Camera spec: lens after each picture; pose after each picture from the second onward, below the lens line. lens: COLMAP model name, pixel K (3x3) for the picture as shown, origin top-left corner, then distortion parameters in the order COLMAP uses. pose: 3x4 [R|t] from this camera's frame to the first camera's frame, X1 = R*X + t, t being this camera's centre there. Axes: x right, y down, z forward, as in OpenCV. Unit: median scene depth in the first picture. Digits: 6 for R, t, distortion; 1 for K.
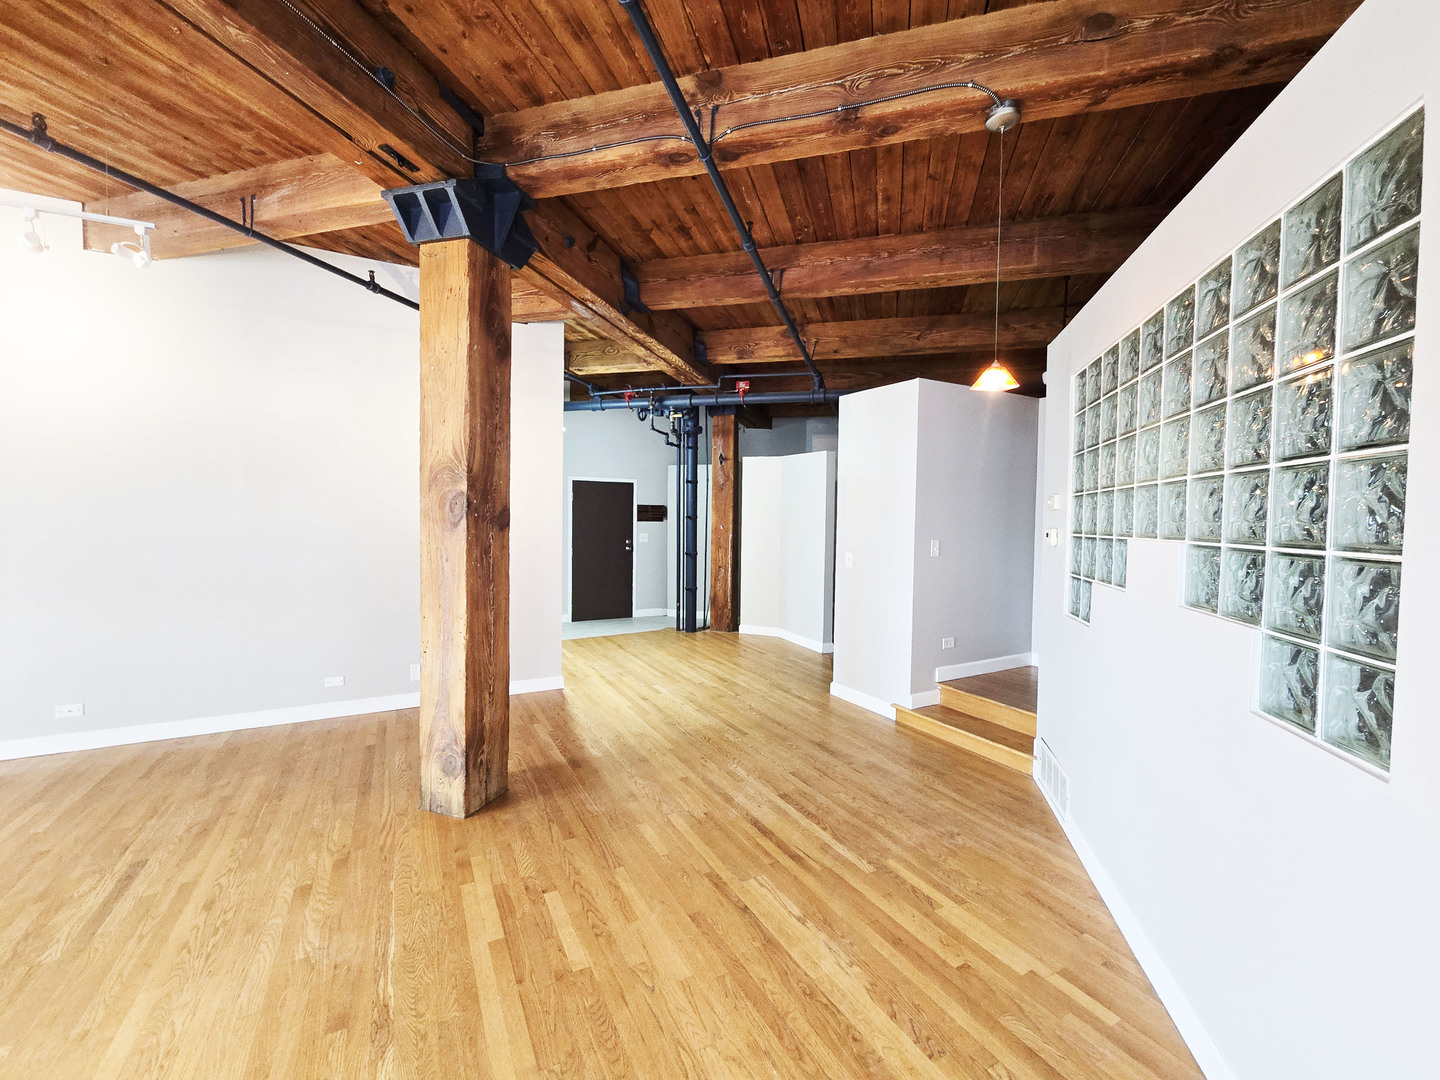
lens RADIAL K [[591.1, 0, 720.7], [0, 591.1, 539.9], [0, 0, 1]] dist [-0.001189, 0.000910]
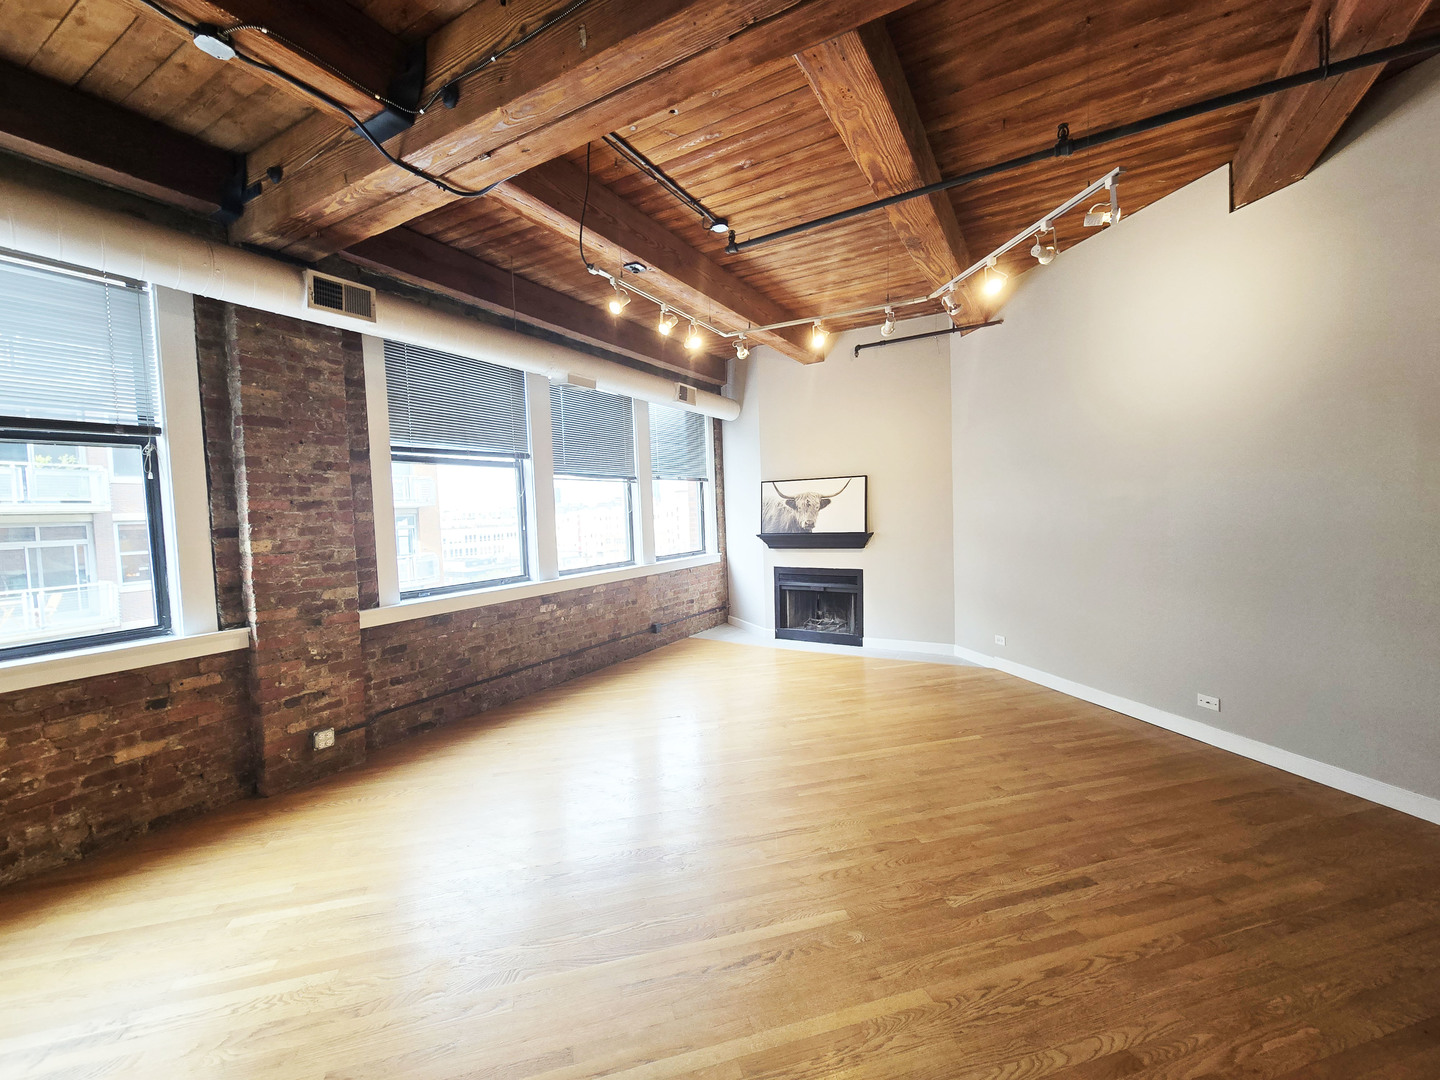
lens RADIAL K [[591.1, 0, 719.1], [0, 591.1, 537.4], [0, 0, 1]] dist [-0.001189, 0.000910]
pose [[-0.230238, 0.044041, -0.972137, 0.031487], [-0.006806, 0.998878, 0.046864, -0.032961], [0.973111, 0.017406, -0.229680, 0.614661]]
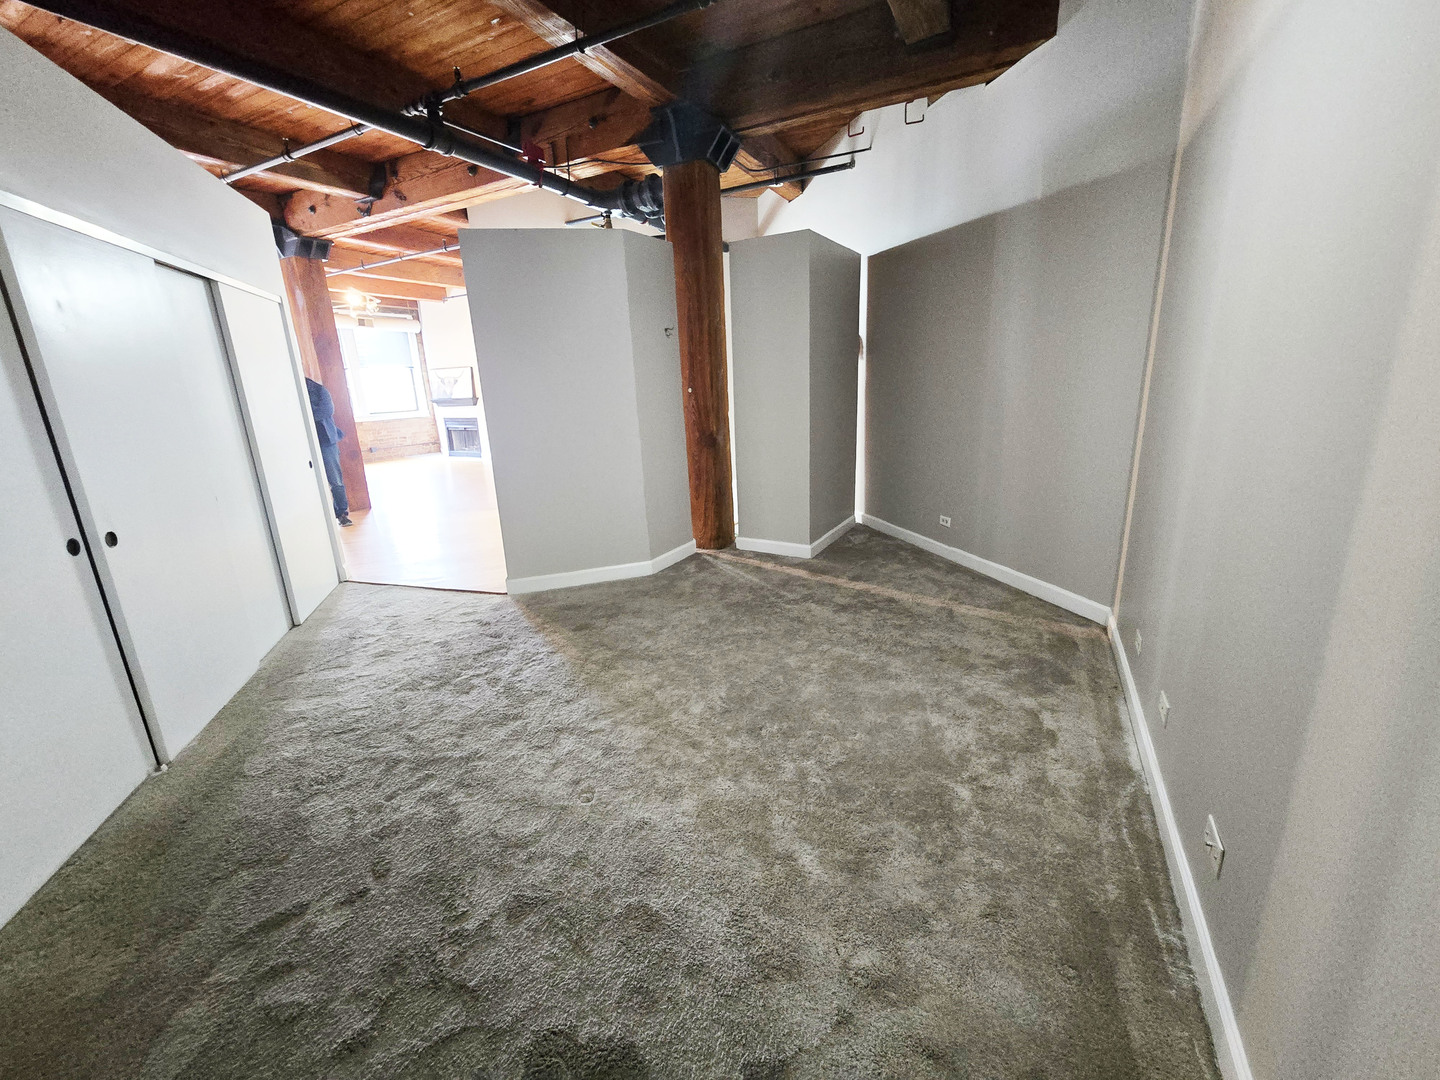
lens RADIAL K [[591.1, 0, 727.0], [0, 591.1, 526.8], [0, 0, 1]] dist [-0.001189, 0.000910]
pose [[-0.181587, 0.224857, -0.957322, 1.857799], [0.004336, 0.973680, 0.227877, -0.000741], [0.983365, 0.037229, -0.177783, 3.456167]]
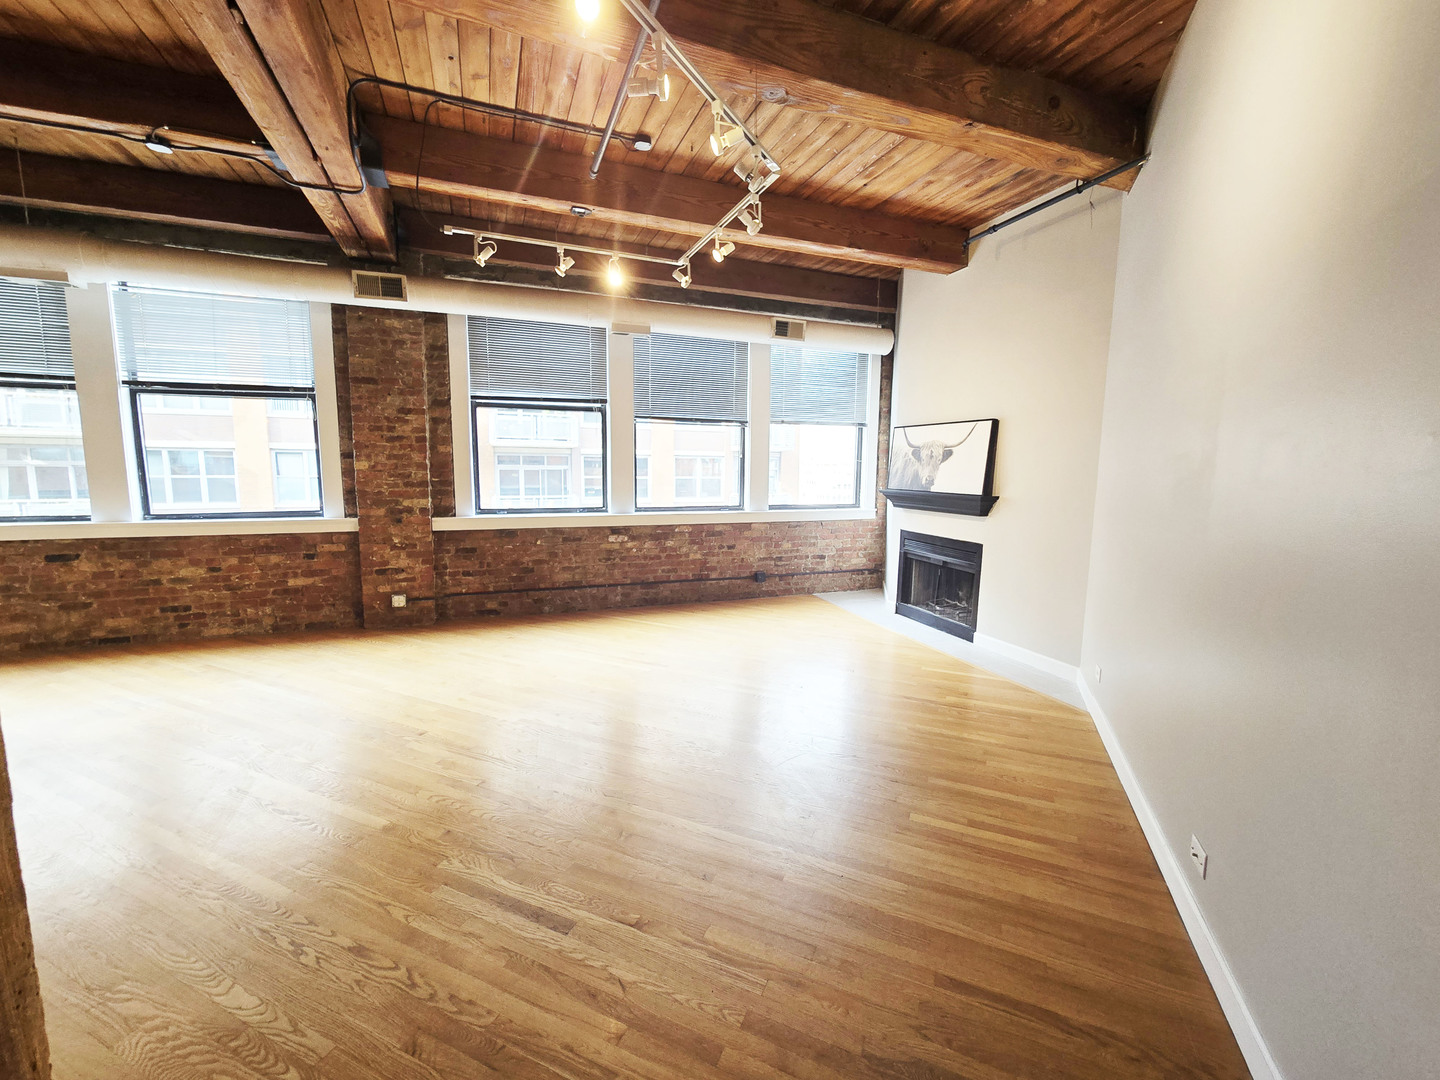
lens RADIAL K [[591.1, 0, 715.2], [0, 591.1, 539.1], [0, 0, 1]] dist [-0.001189, 0.000910]
pose [[-0.791327, 0.058794, -0.608559, -0.682241], [-0.043756, 0.987367, 0.152288, -0.052675], [0.609825, 0.147138, -0.778758, 1.560235]]
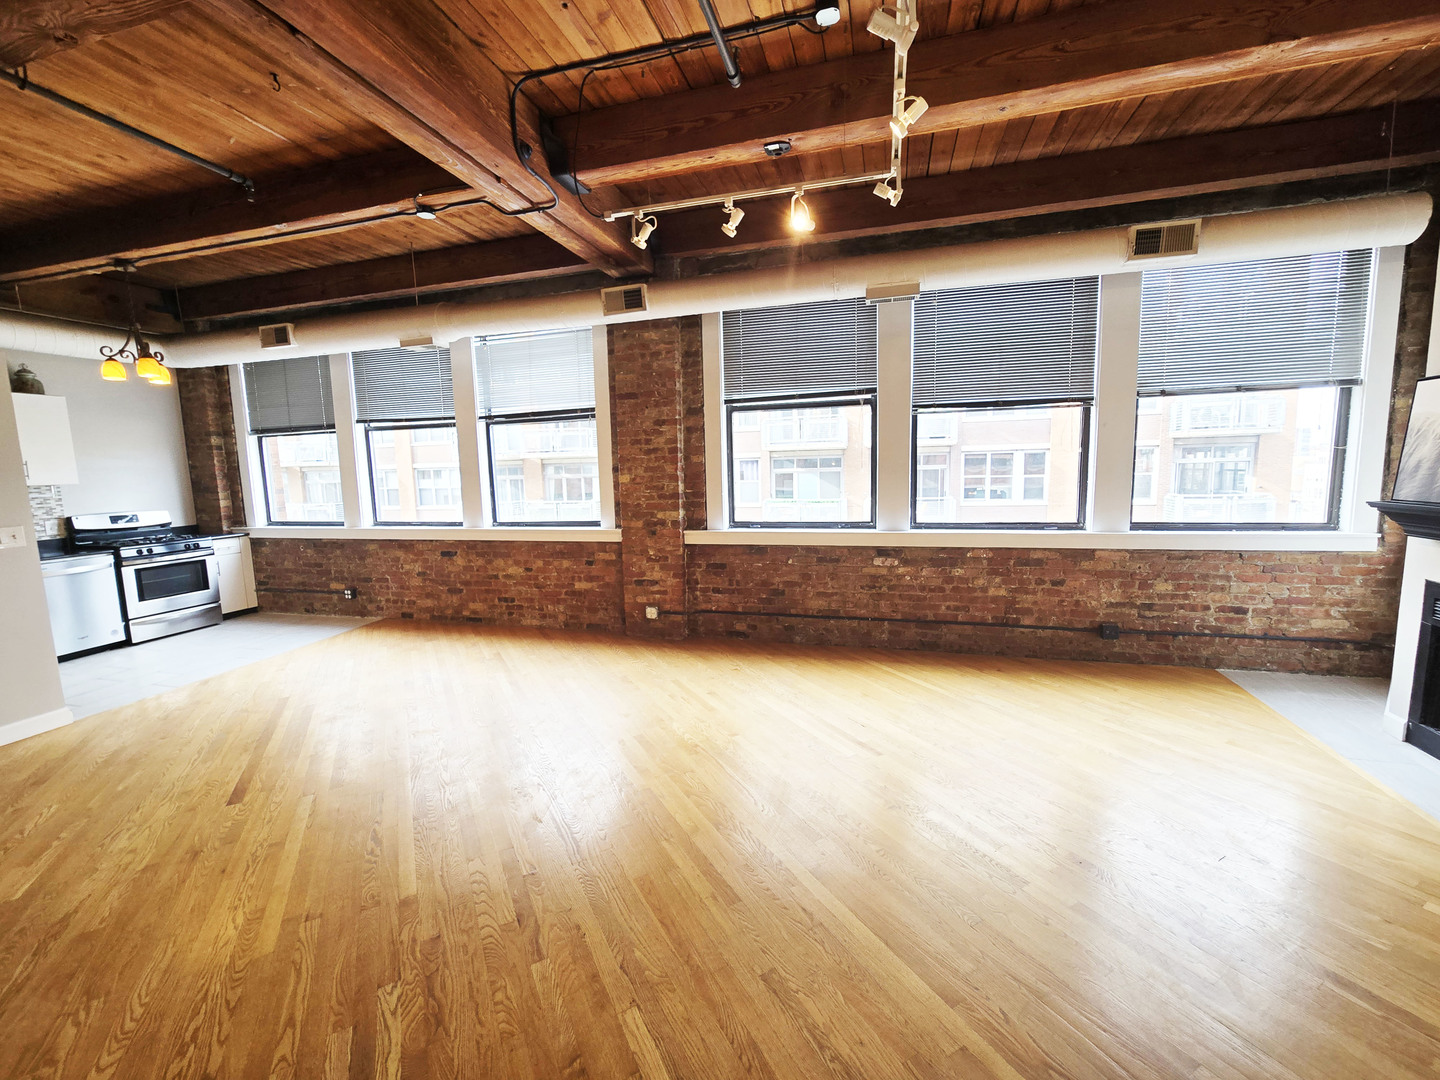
lens RADIAL K [[591.1, 0, 719.6], [0, 591.1, 537.4], [0, 0, 1]] dist [-0.001189, 0.000910]
pose [[-0.999789, 0.018422, -0.009099, -1.234545], [0.016738, 0.987083, 0.159333, -0.062441], [0.011916, 0.159147, -0.987183, 1.331909]]
